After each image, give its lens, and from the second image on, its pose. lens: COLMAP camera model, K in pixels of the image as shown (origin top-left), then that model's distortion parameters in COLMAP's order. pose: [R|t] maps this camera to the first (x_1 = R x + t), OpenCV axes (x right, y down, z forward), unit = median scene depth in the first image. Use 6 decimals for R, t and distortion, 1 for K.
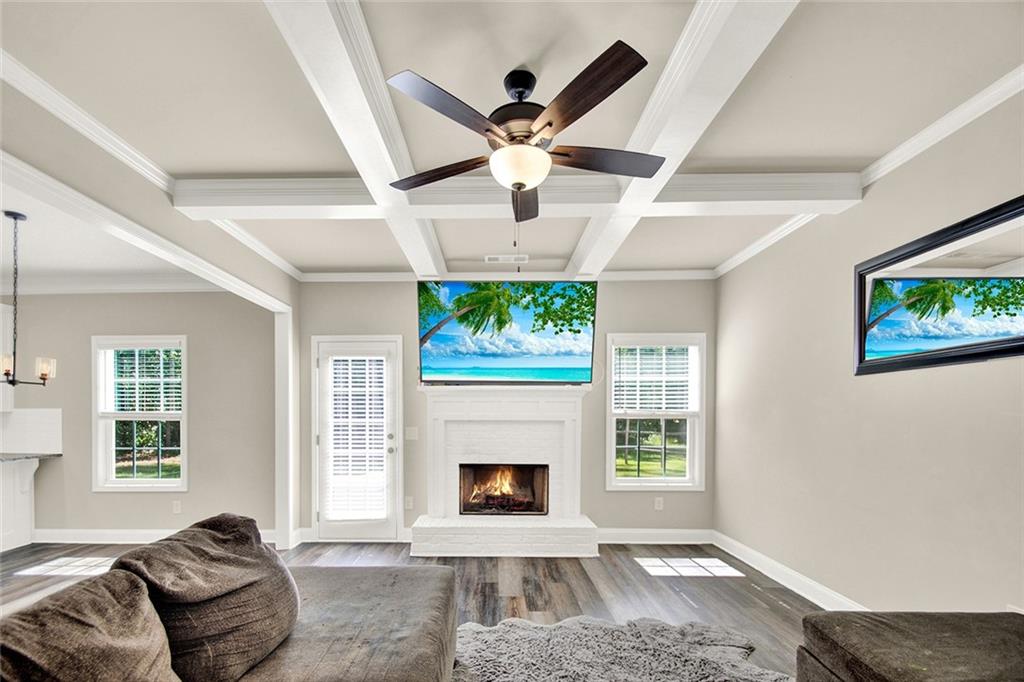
lens RADIAL K [[471.7, 0, 487.1], [0, 471.7, 422.2], [0, 0, 1]] dist [0.000192, -0.000271]
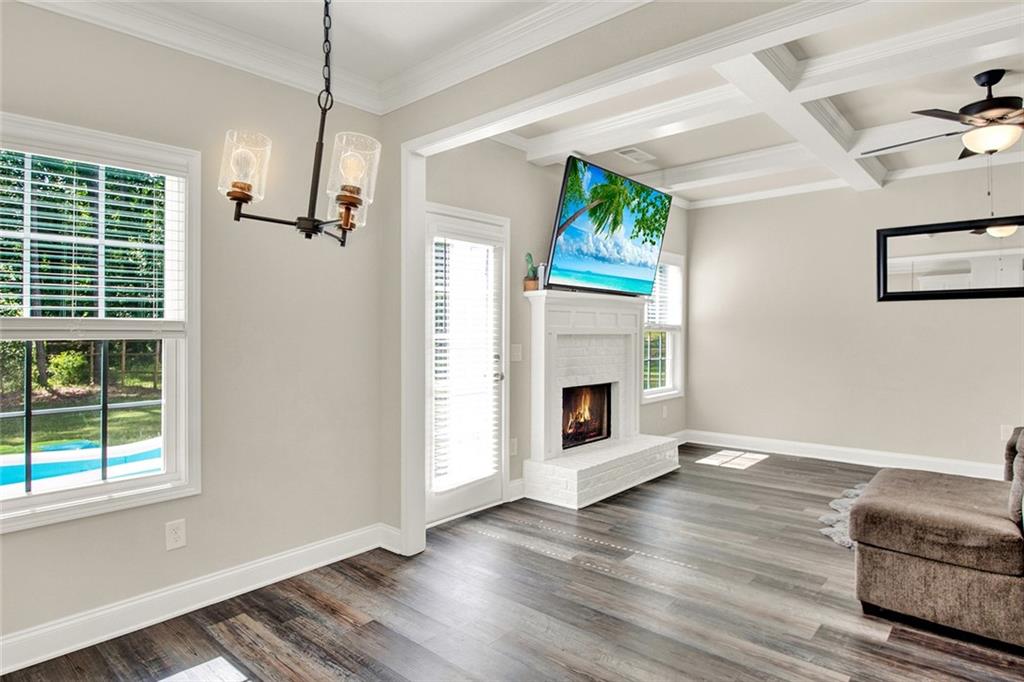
lens RADIAL K [[578.0, 0, 512.0], [0, 578.0, 341.0], [0, 0, 1]] dist [0.002733, 0.000322]
pose [[0.663264, -0.013692, 0.748261, -0.901400], [0.009579, 0.999906, 0.009805, -0.004055], [-0.748325, 0.000664, 0.663332, 0.424066]]
